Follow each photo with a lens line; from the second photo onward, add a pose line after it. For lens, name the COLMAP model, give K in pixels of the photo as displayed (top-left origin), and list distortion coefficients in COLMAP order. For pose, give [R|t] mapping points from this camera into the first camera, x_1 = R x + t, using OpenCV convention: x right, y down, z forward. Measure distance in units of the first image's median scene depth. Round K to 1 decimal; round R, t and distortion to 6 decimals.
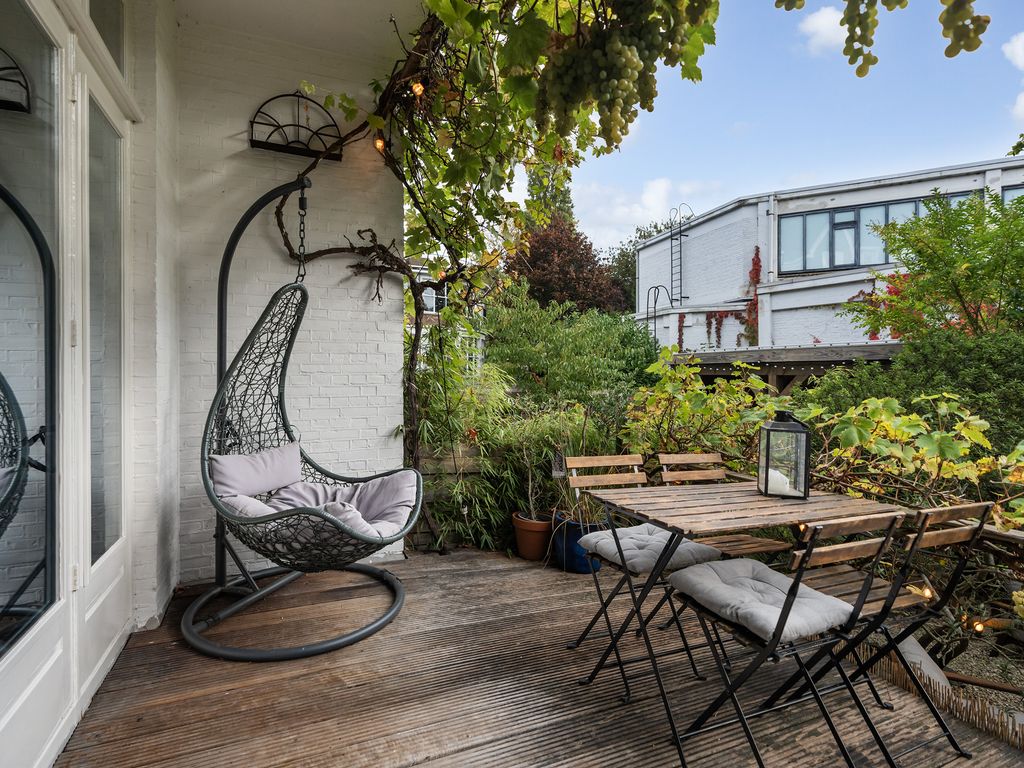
lens RADIAL K [[555.6, 0, 507.6], [0, 555.6, 382.9], [0, 0, 1]] dist [0.001482, 0.002413]
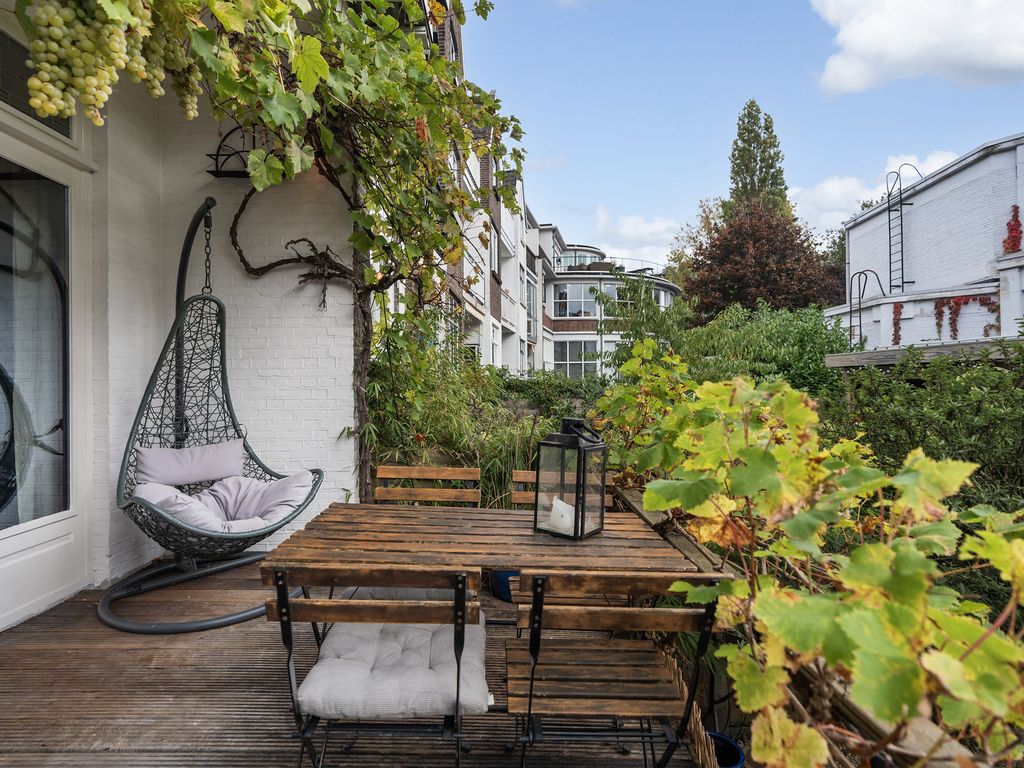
lens RADIAL K [[555.6, 0, 511.8], [0, 555.6, 388.7], [0, 0, 1]] dist [0.001482, 0.002413]
pose [[0.914237, 0.000030, -0.405179, 0.146334], [-0.002017, 0.999988, -0.004478, 0.002569], [0.405174, 0.004911, 0.914226, 0.056435]]
